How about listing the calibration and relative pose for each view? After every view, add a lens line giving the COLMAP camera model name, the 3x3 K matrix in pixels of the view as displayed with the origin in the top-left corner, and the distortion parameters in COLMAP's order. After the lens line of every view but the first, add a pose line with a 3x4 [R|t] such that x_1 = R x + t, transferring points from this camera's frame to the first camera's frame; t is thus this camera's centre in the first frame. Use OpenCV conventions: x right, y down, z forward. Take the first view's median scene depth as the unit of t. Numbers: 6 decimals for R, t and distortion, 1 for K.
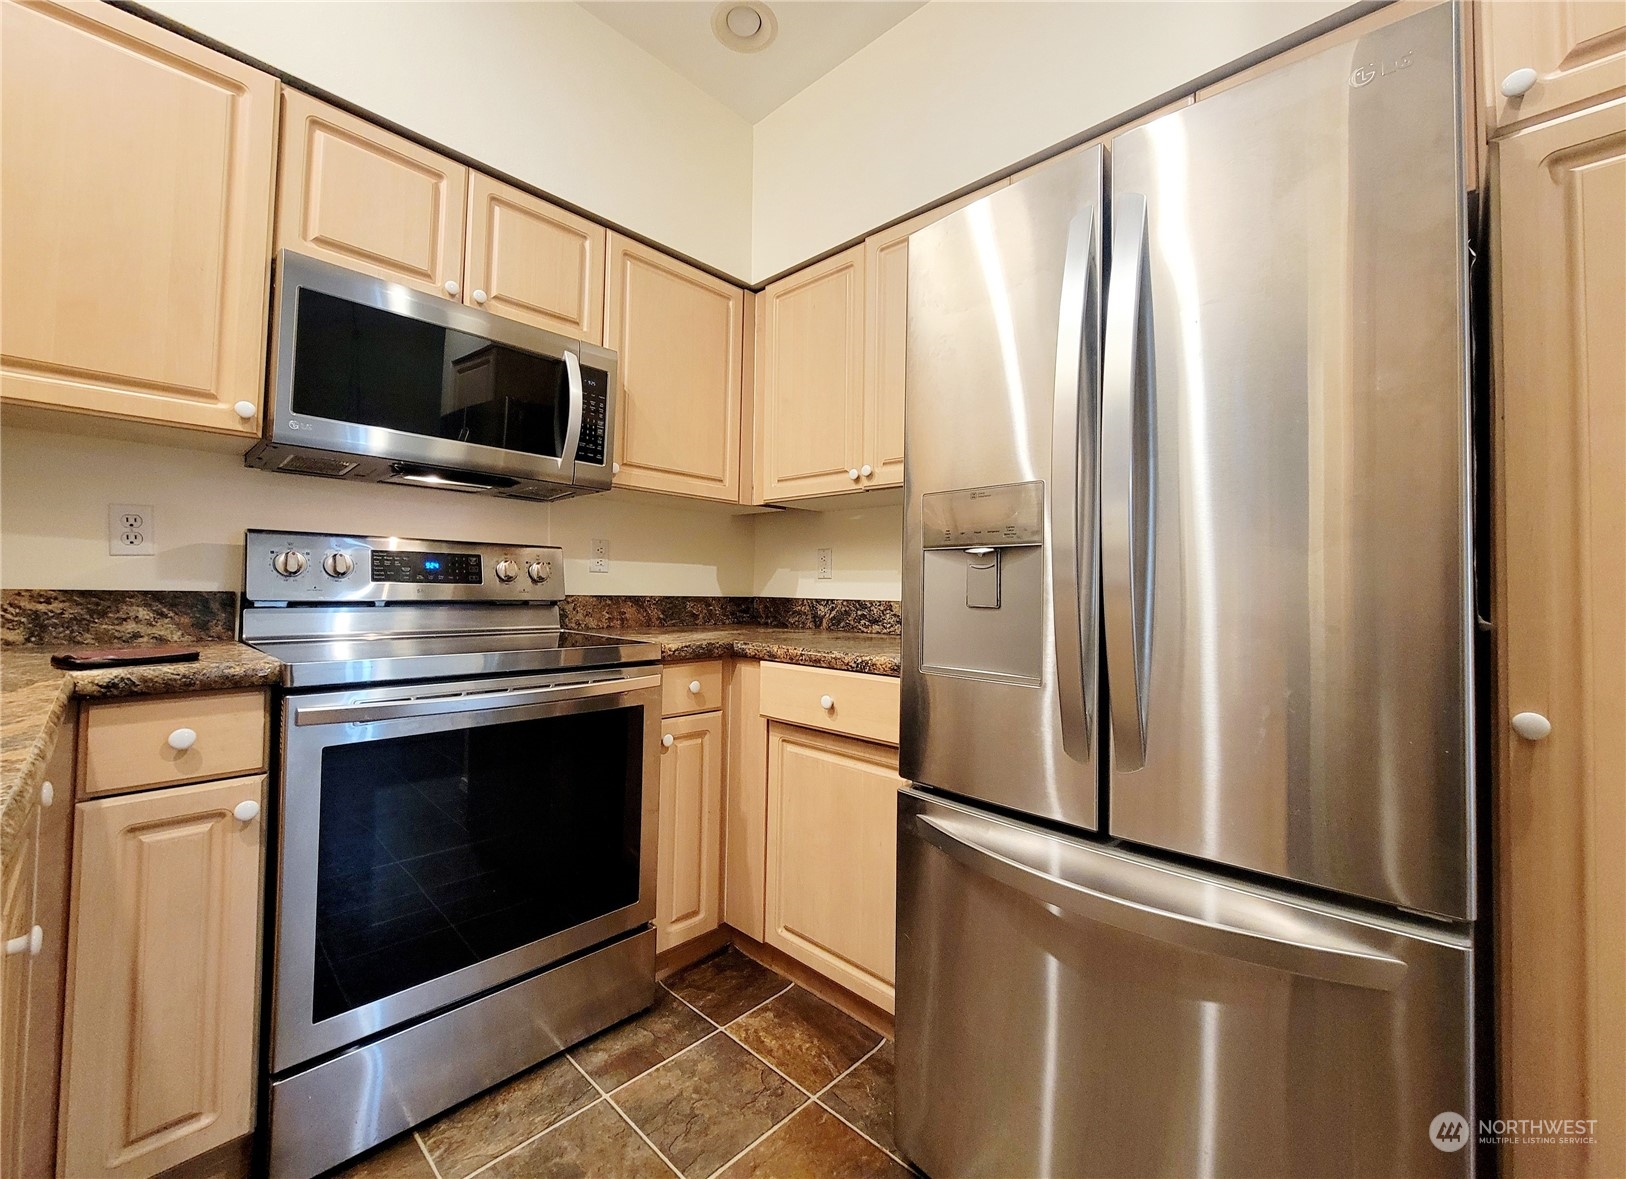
lens RADIAL K [[668.0, 0, 819.2], [0, 668.0, 570.6], [0, 0, 1]] dist [-0.001240, 0.000416]
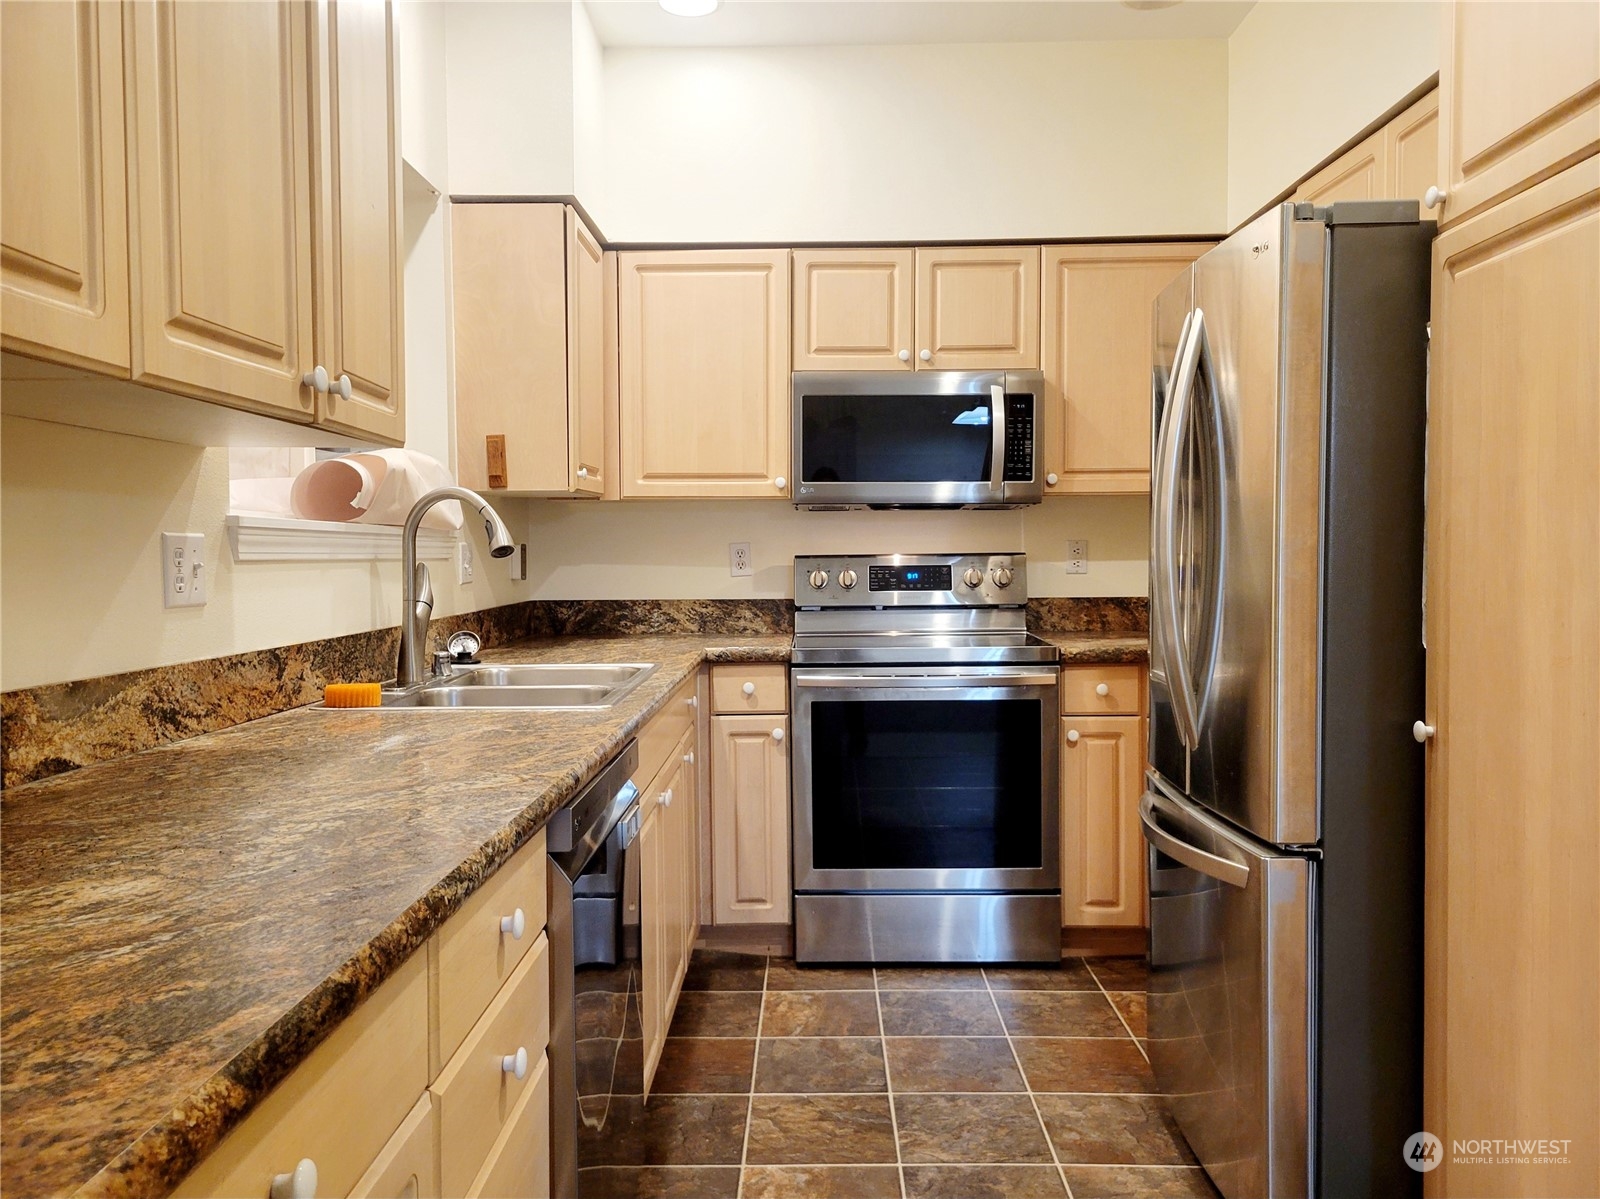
lens RADIAL K [[1204.6, 0, 801.3], [0, 1204.6, 600.5], [0, 0, 1]] dist [0.005035, -0.000476]
pose [[0.679047, 0.007802, -0.734053, 0.983573], [0.041086, 0.997972, 0.048614, -0.086594], [0.732944, -0.063170, 0.677350, -0.696025]]
